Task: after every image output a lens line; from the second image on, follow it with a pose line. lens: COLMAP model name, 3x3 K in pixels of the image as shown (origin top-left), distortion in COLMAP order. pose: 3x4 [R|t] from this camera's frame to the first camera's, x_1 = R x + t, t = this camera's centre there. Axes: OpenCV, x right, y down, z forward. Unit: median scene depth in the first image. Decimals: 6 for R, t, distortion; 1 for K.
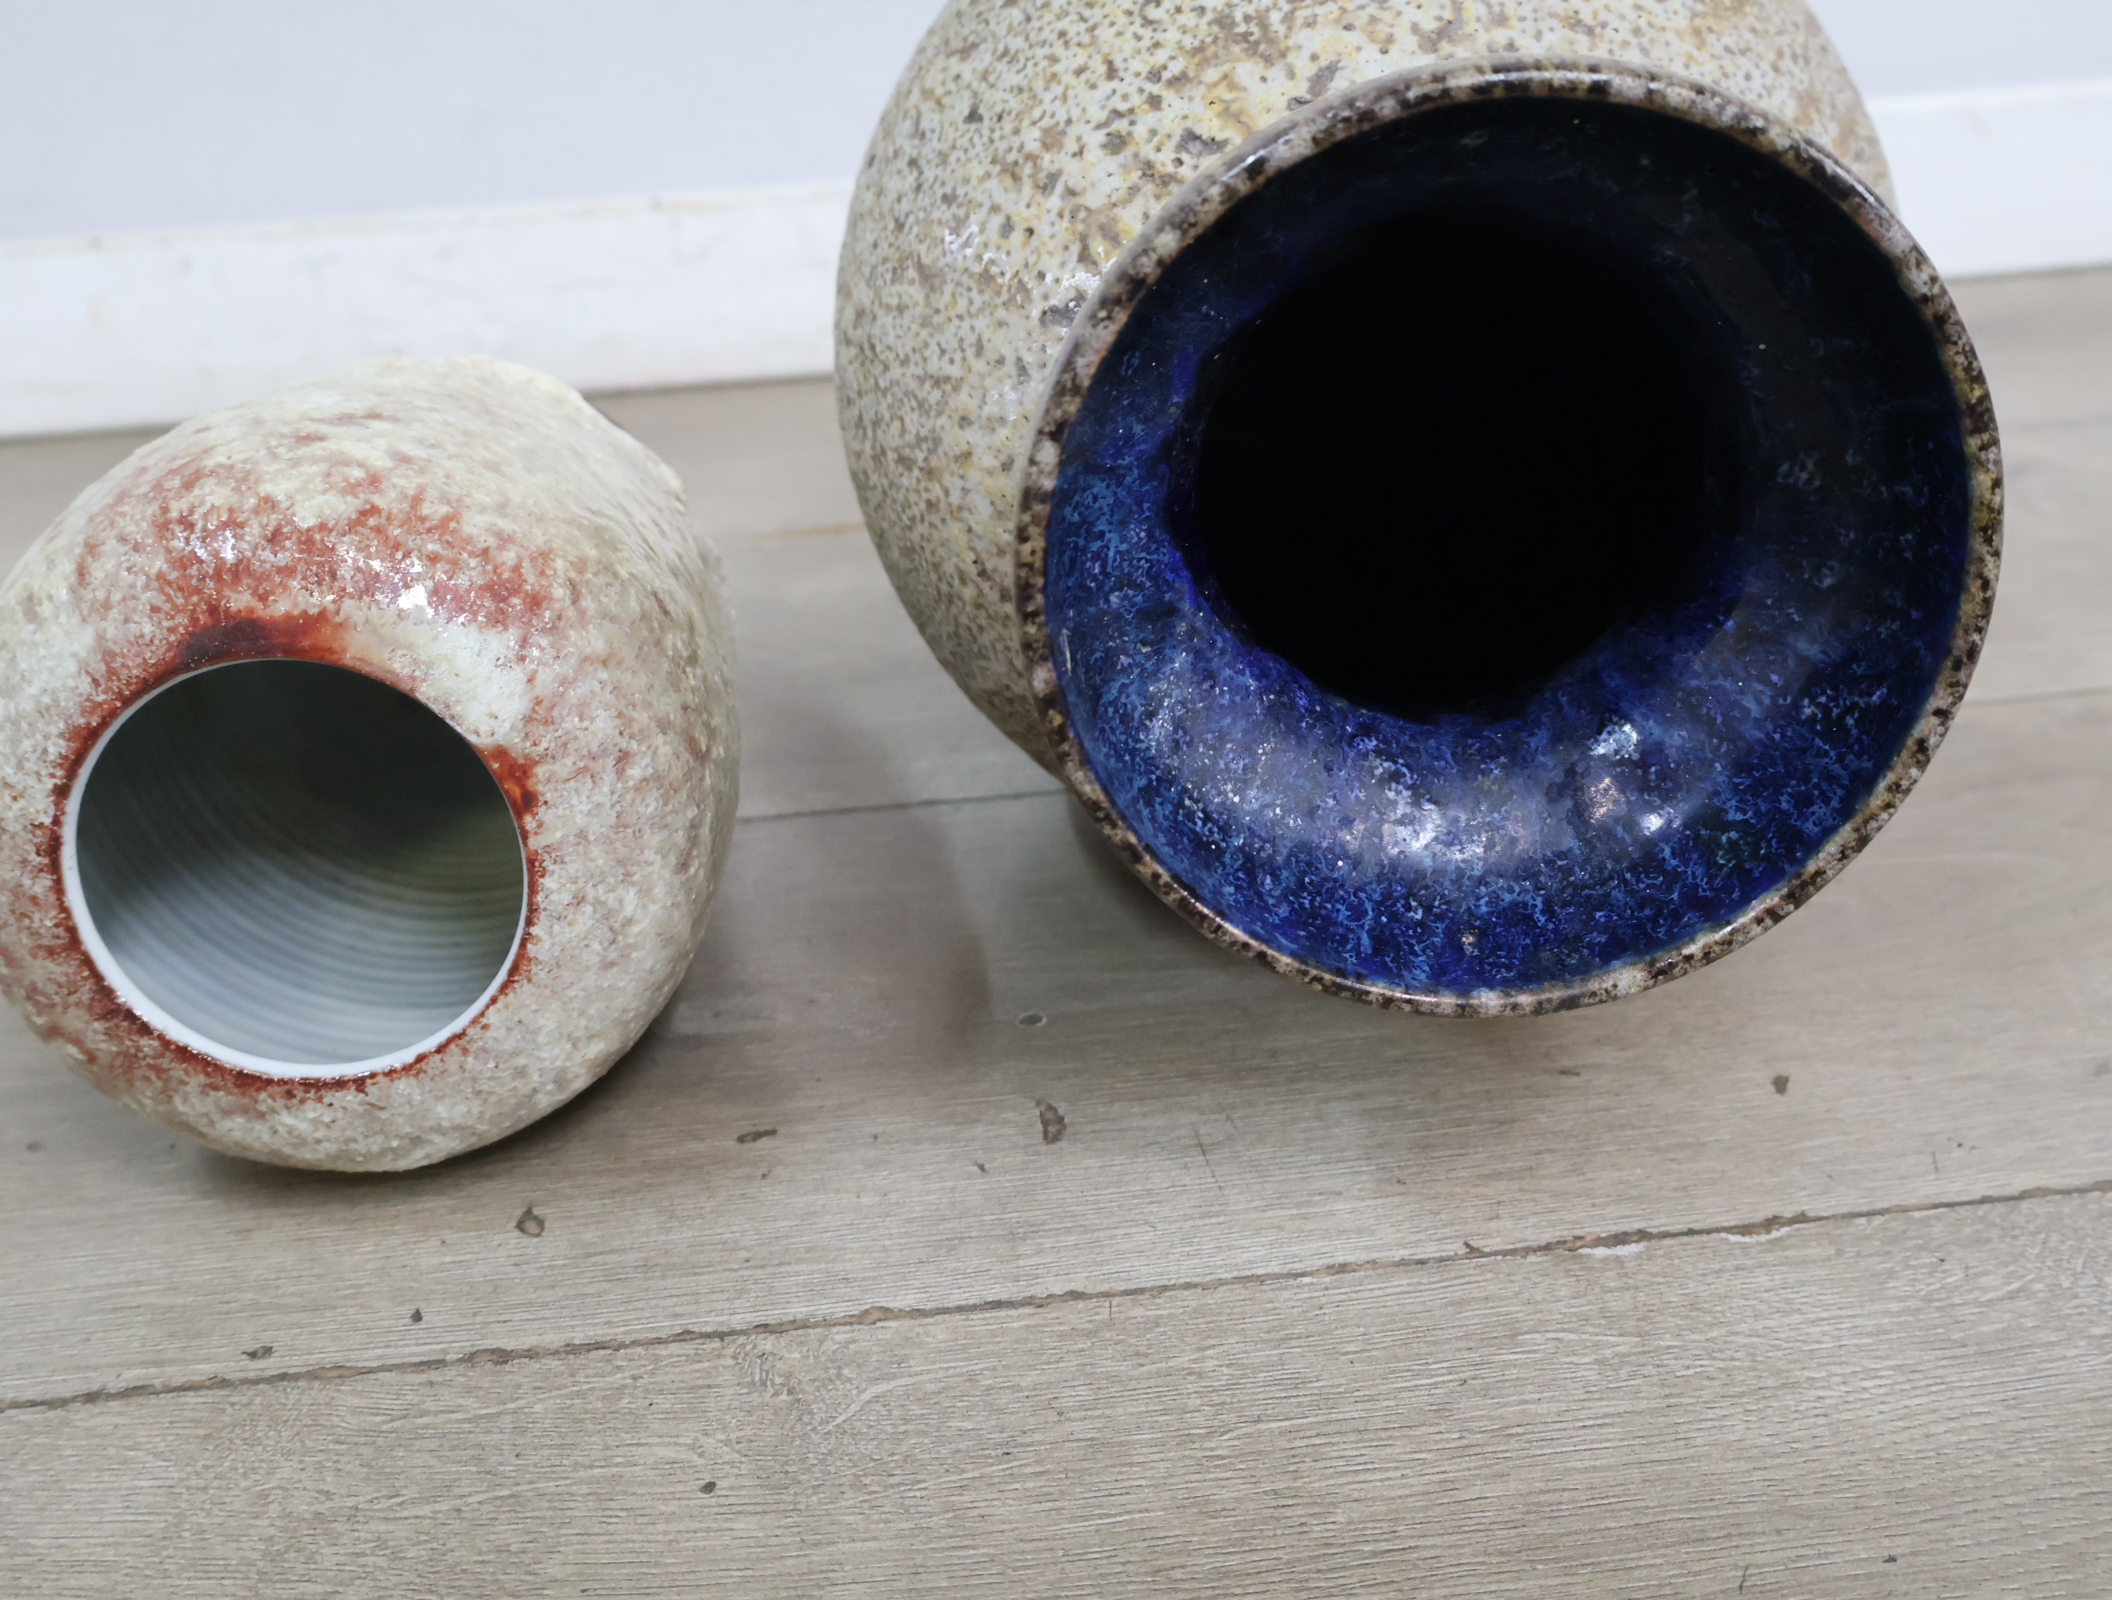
lens RADIAL K [[2388.2, 0, 1055.6], [0, 2388.2, 796.0], [0, 0, 1]] dist [0.003906, 0.012960]
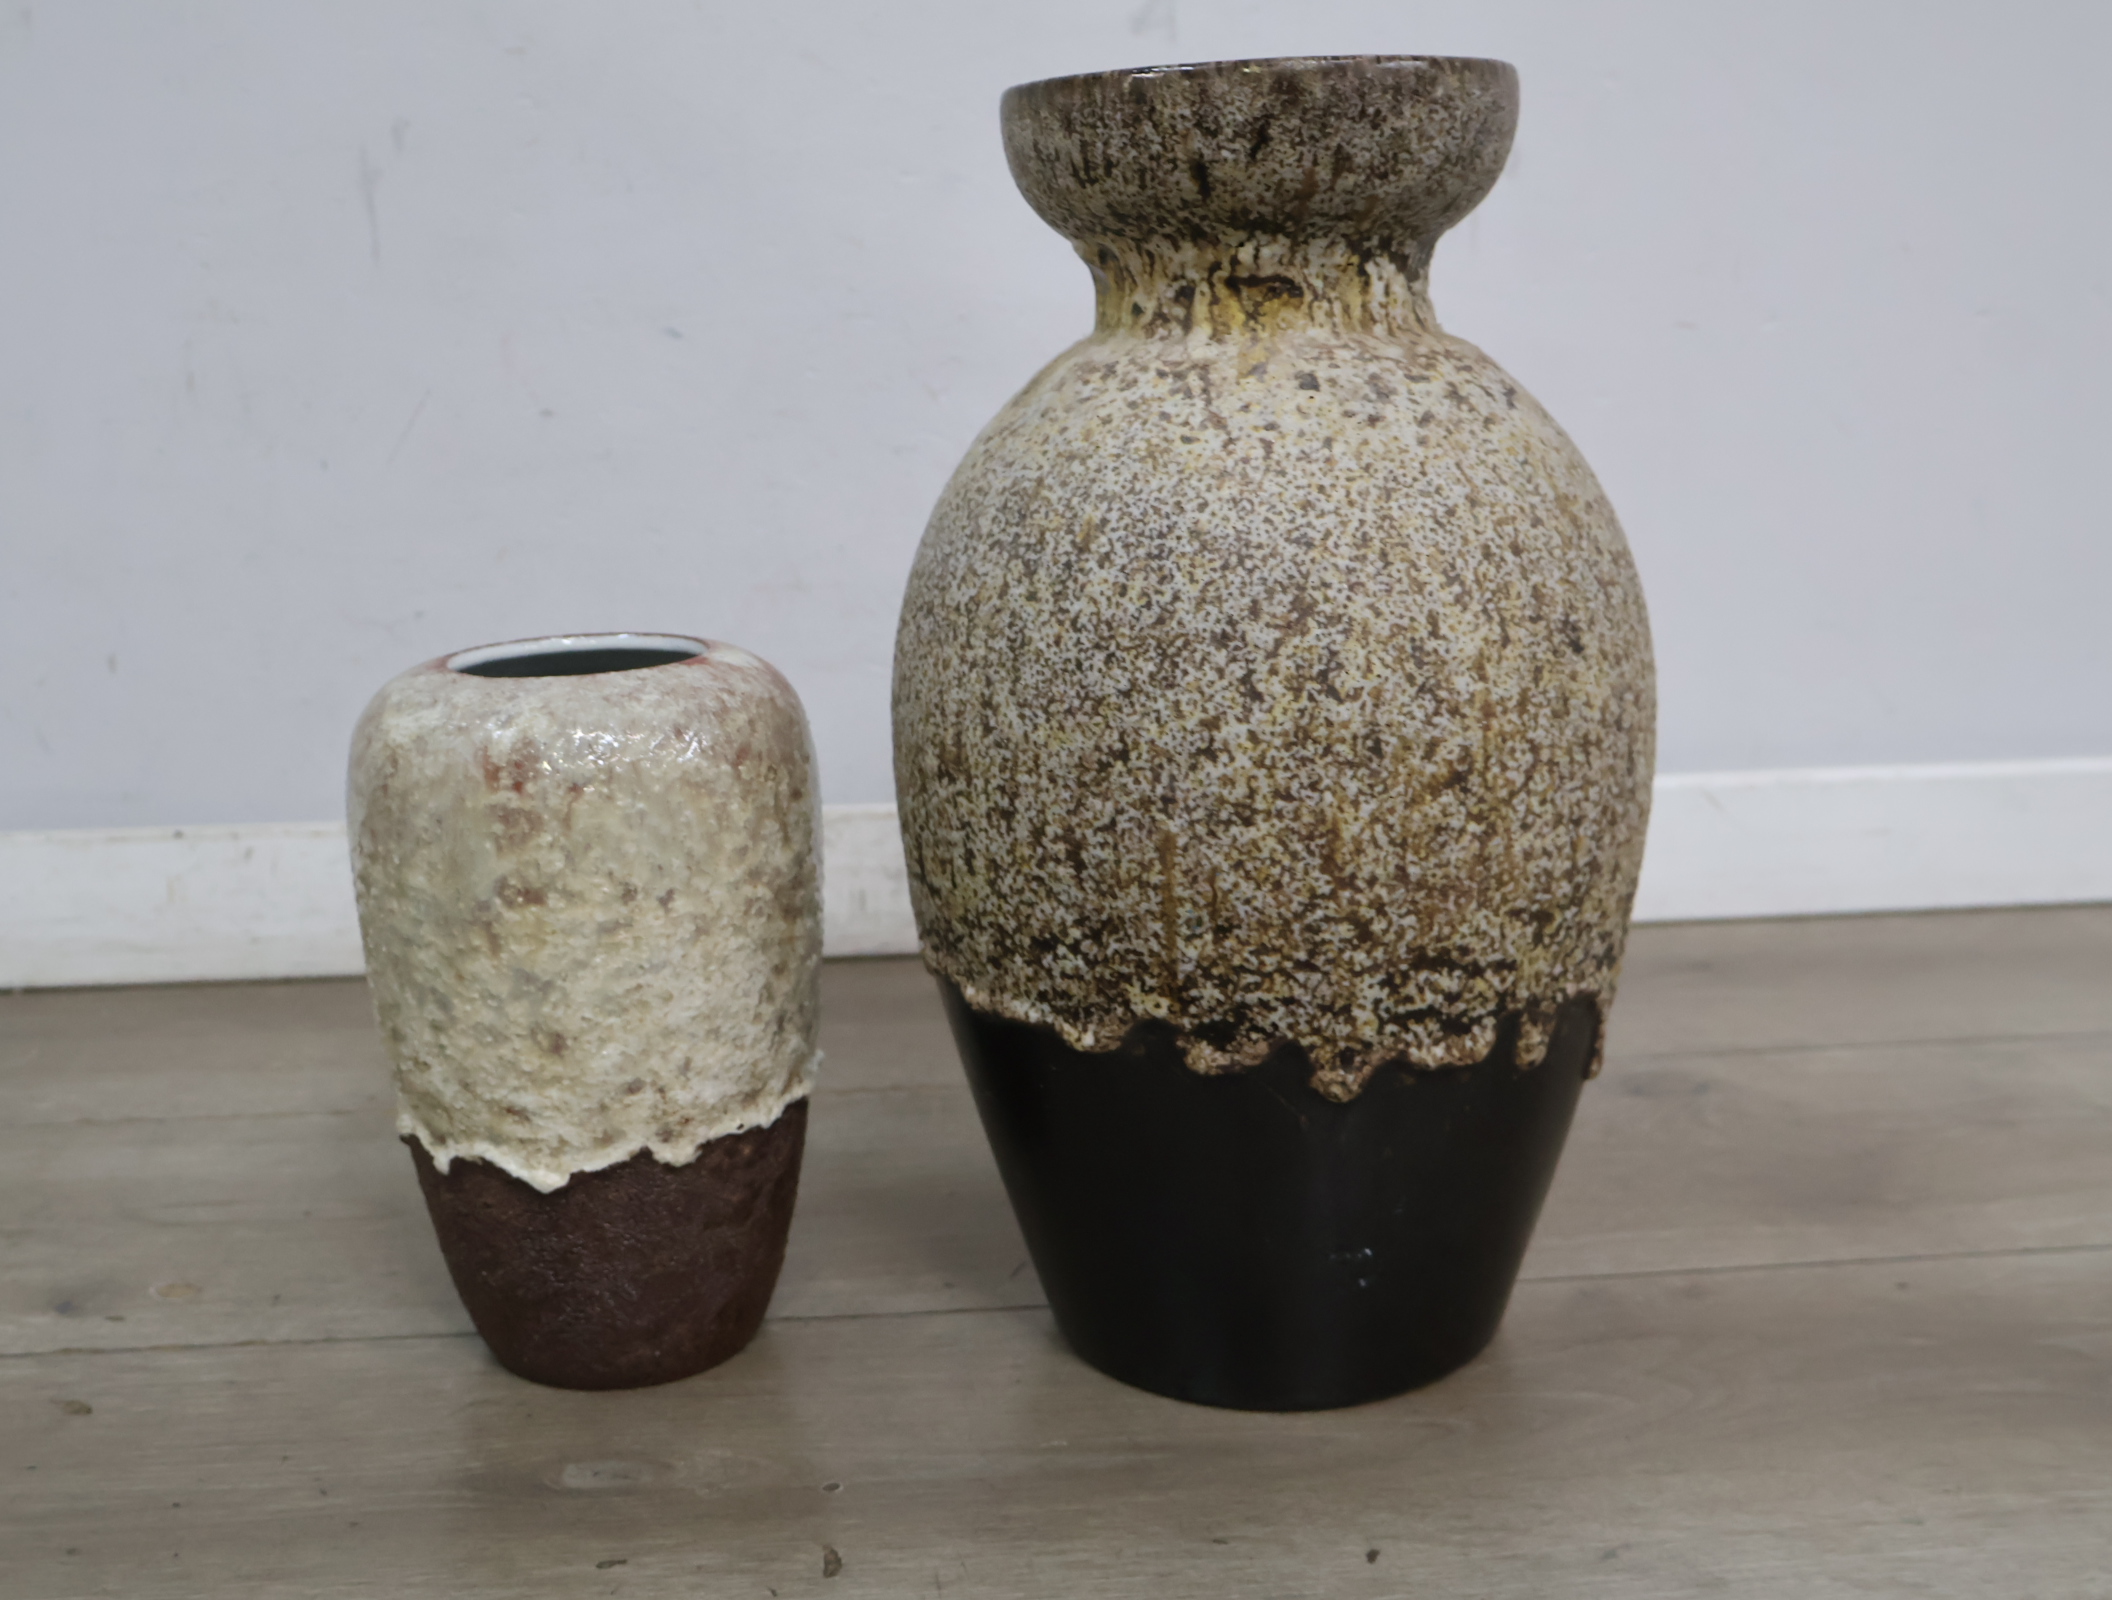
lens RADIAL K [[2400.3, 0, 1053.8], [0, 2400.3, 832.3], [0, 0, 1]] dist [0.009302, 0.008630]
pose [[0.999132, 0.040227, -0.010846, 0.120976], [-0.041595, 0.978009, -0.204372, 0.006025], [0.002387, 0.204646, 0.978833, -0.405573]]
